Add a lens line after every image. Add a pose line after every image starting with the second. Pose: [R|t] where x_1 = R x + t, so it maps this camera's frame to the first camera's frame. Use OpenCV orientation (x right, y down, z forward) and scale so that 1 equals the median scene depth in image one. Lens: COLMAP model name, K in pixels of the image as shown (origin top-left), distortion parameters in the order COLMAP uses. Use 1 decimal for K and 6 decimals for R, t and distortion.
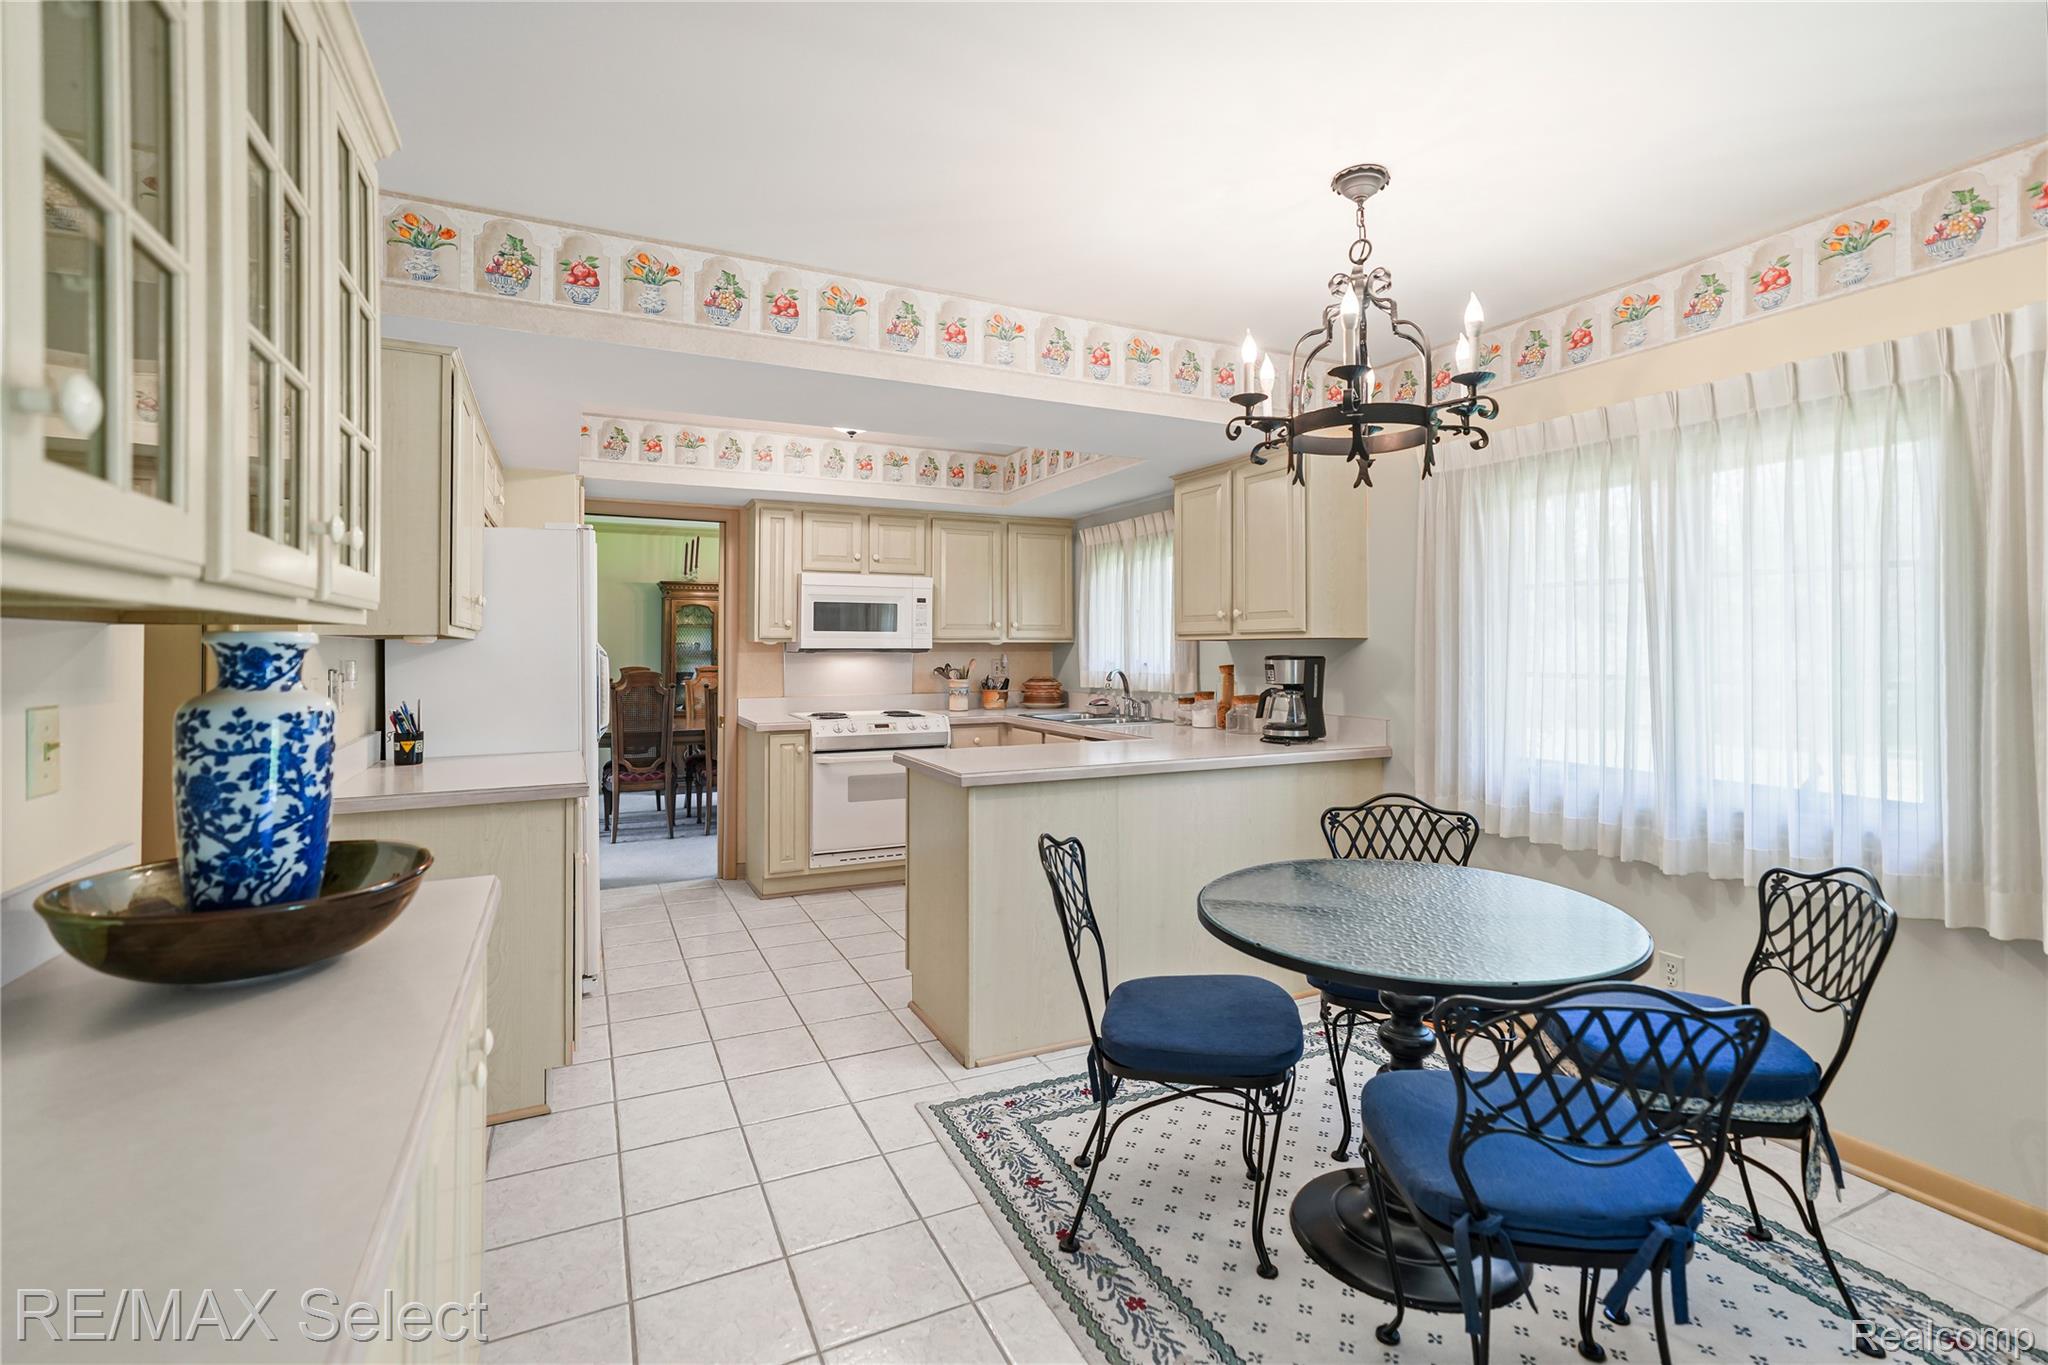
lens RADIAL K [[956.5, 0, 1010.2], [0, 956.5, 622.6], [0, 0, 1]] dist [-0.059741, 0.021606]
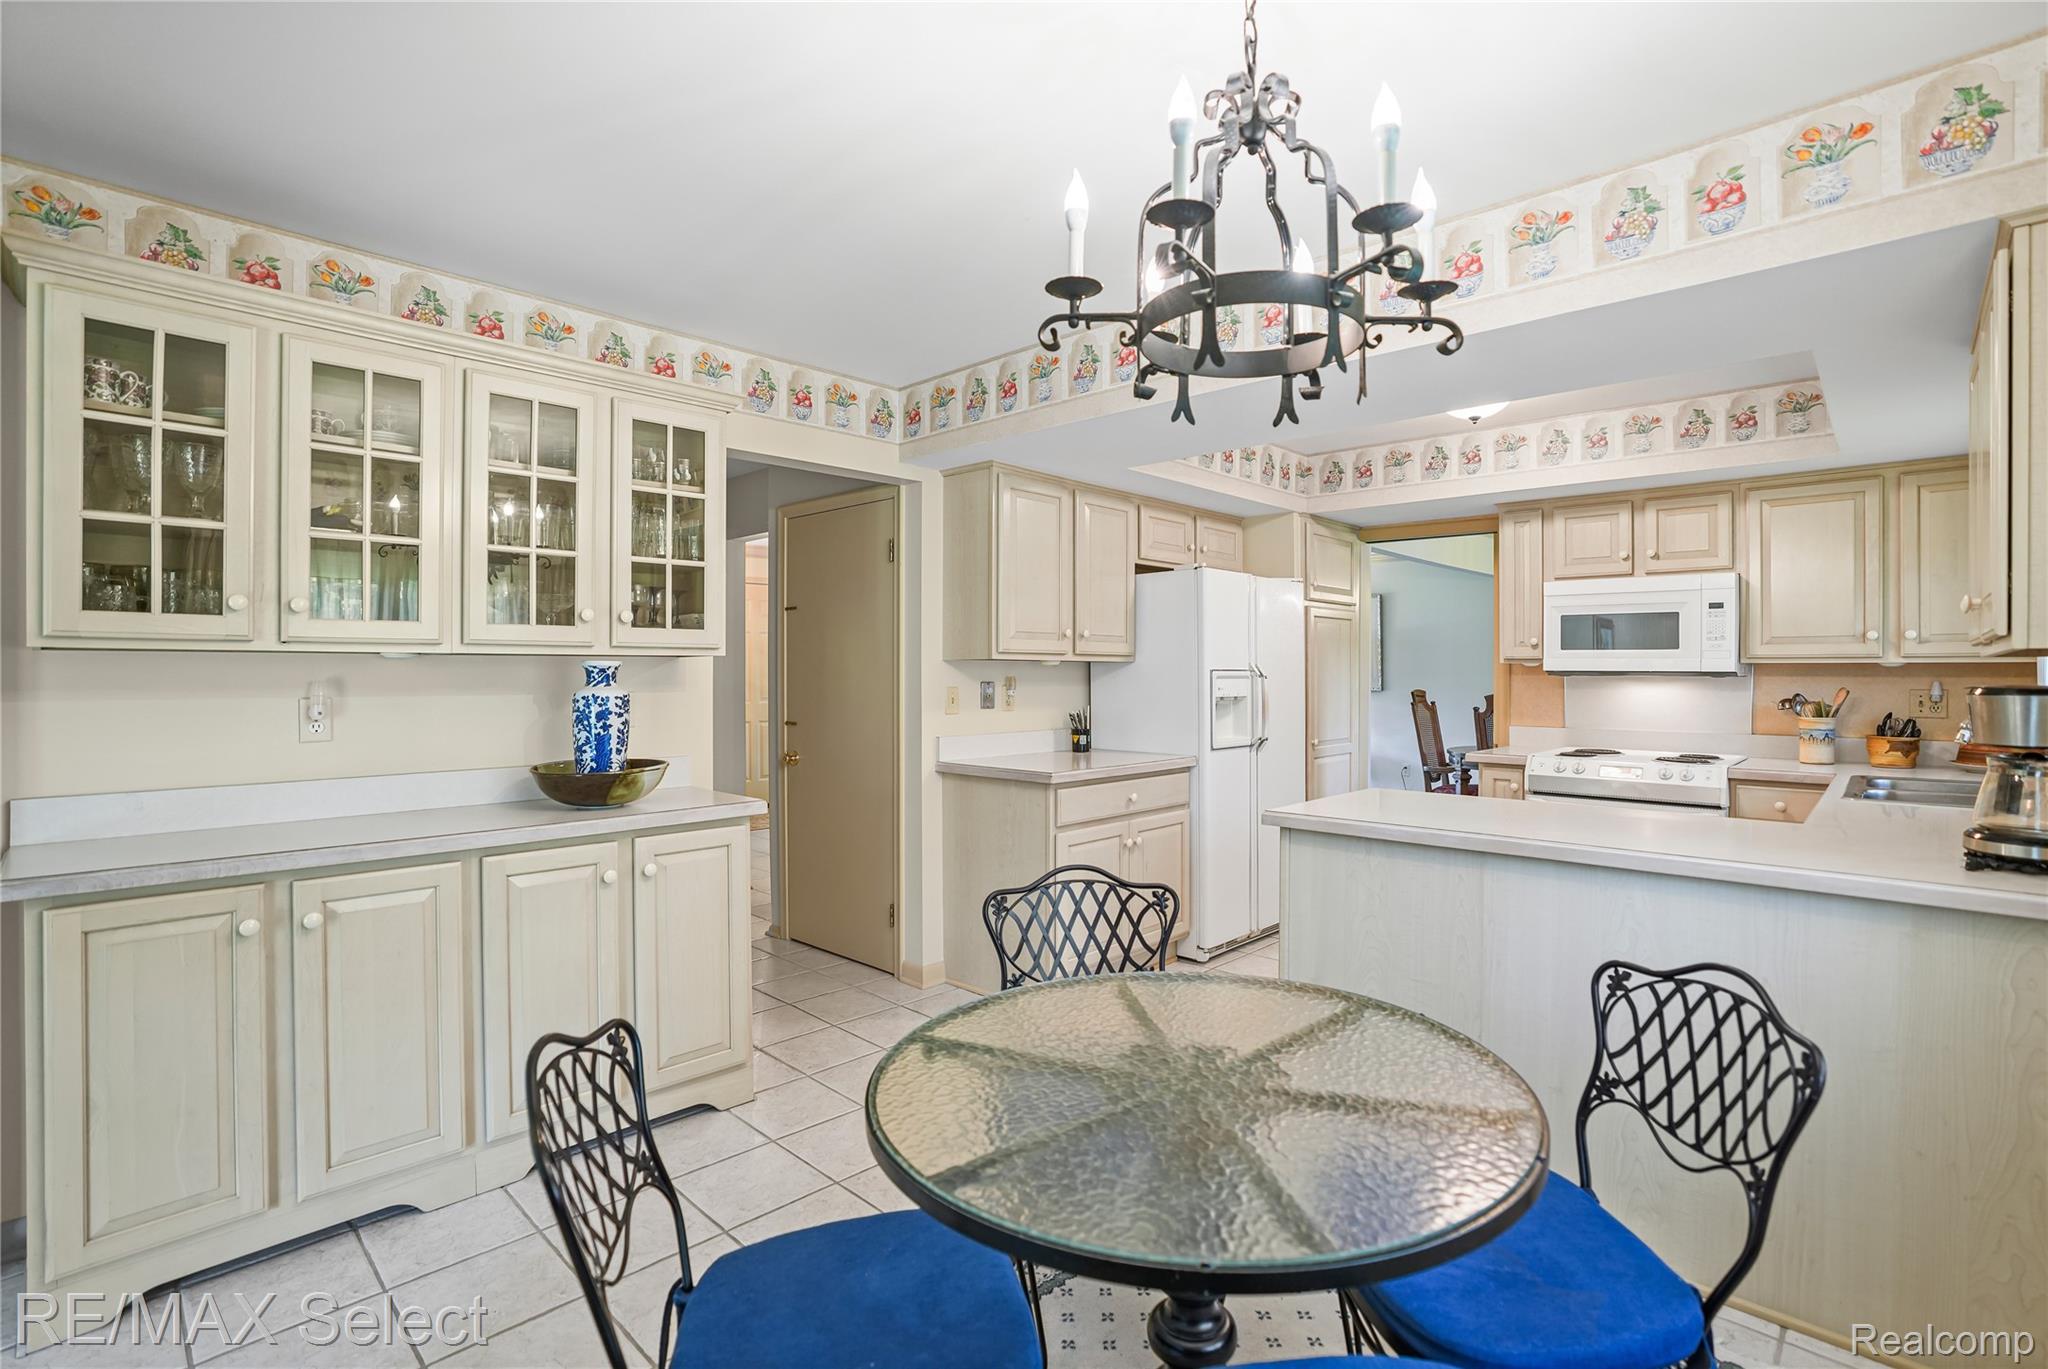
lens RADIAL K [[956.5, 0, 1055.0], [0, 956.5, 675.6], [0, 0, 1]] dist [-0.059741, 0.021606]
pose [[0.376404, 0.006546, -0.926433, 0.400246], [0.025530, 0.999522, 0.017436, 0.005564], [0.926104, -0.030215, 0.376057, 0.273043]]
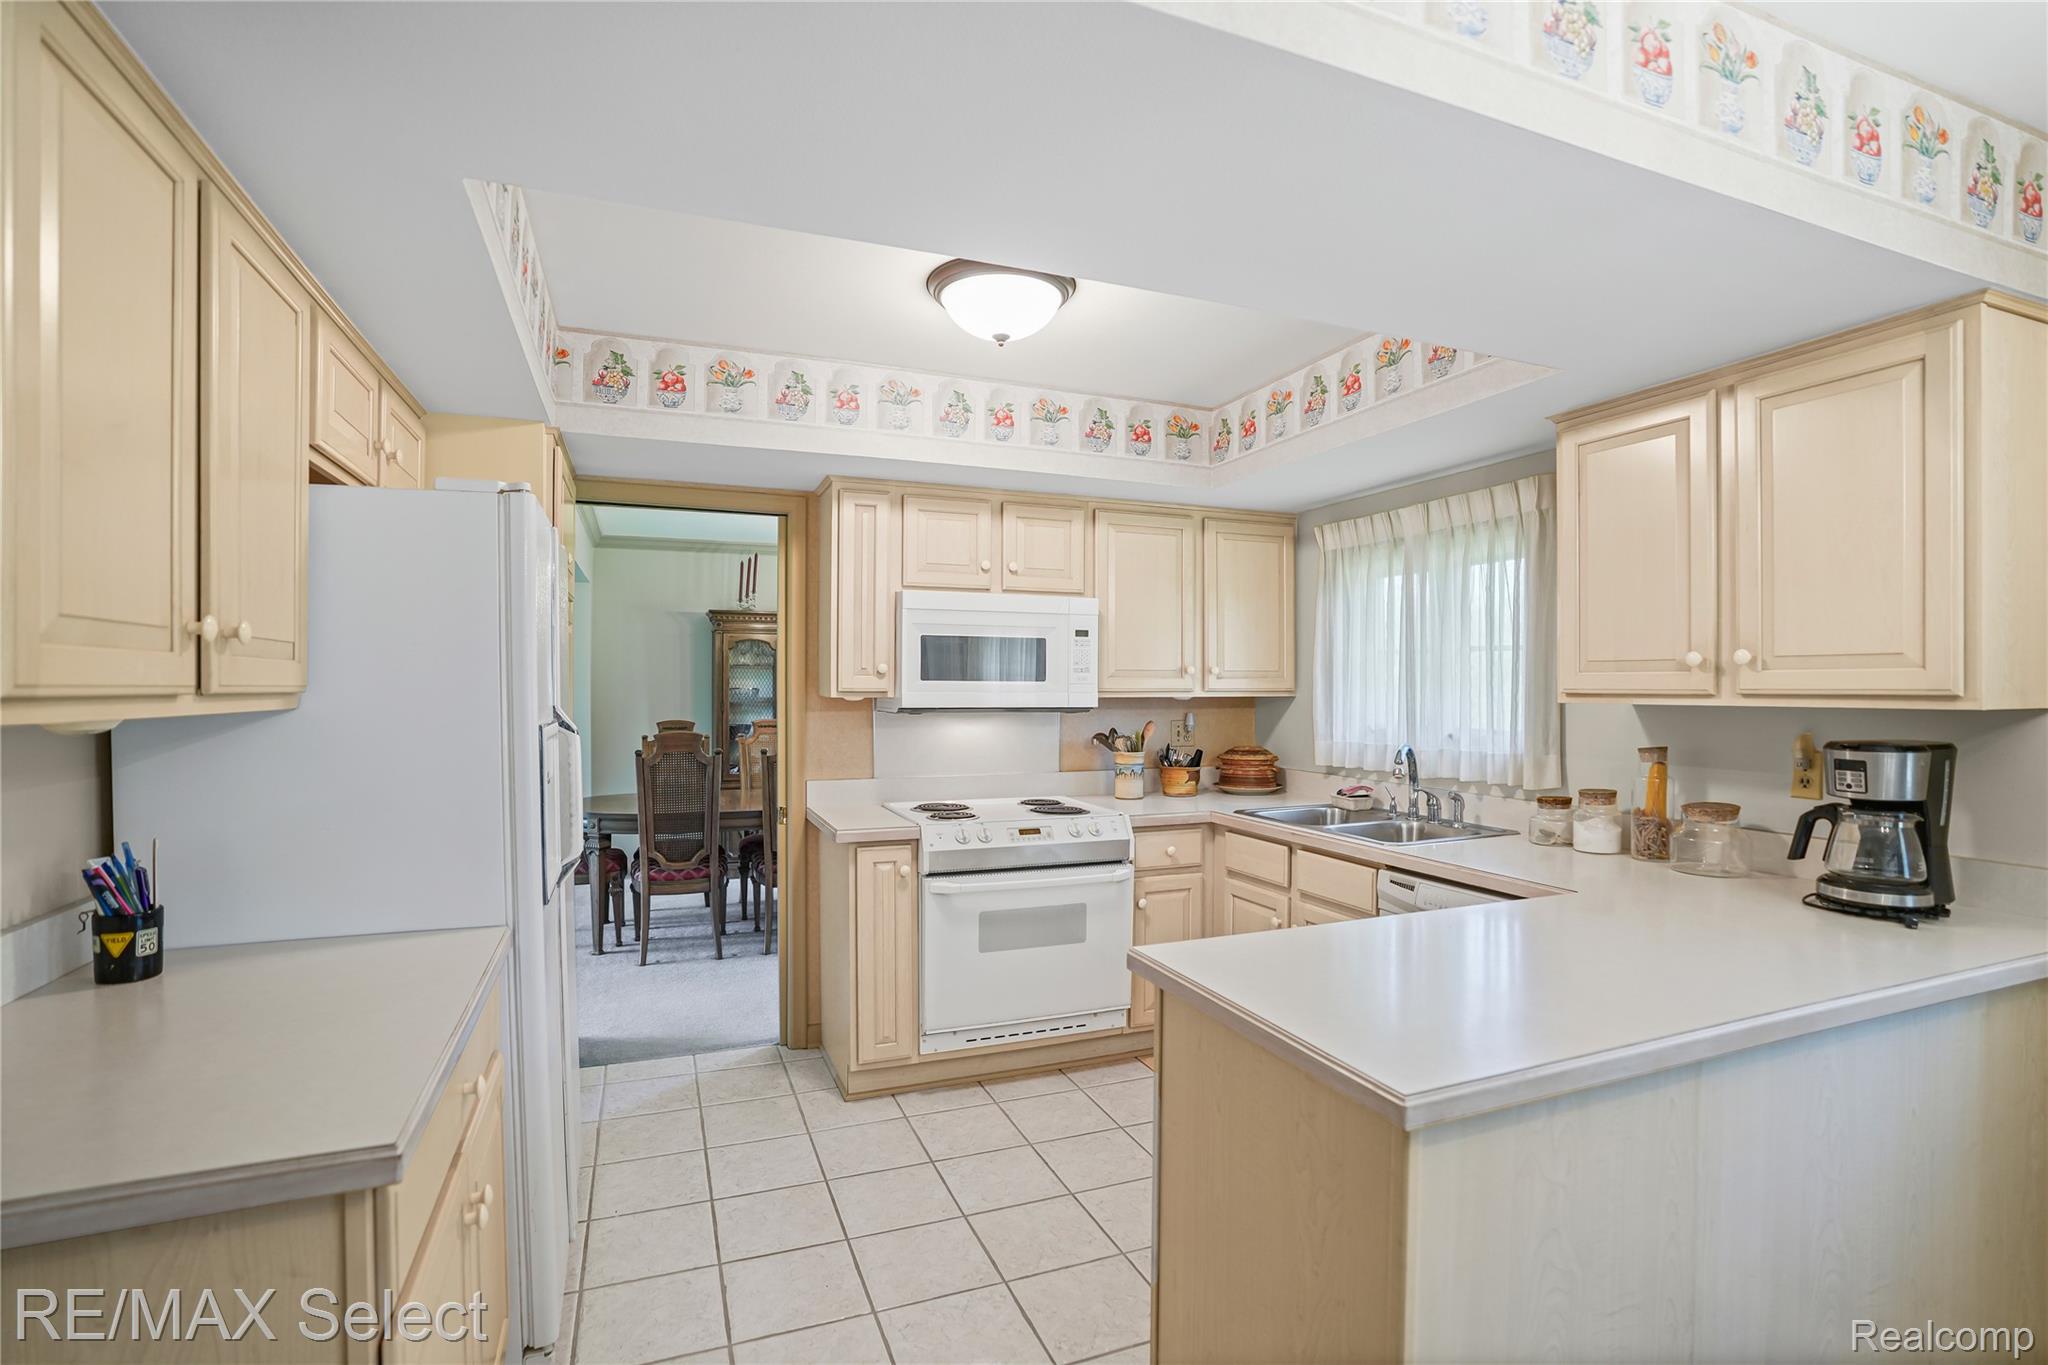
lens RADIAL K [[956.5, 0, 1009.7], [0, 956.5, 687.0], [0, 0, 1]] dist [-0.059741, 0.021606]
pose [[0.997627, 0.002710, -0.068790, -0.102195], [-0.000531, 0.999498, 0.031678, -0.007494], [0.068842, -0.031566, 0.997128, 0.359305]]
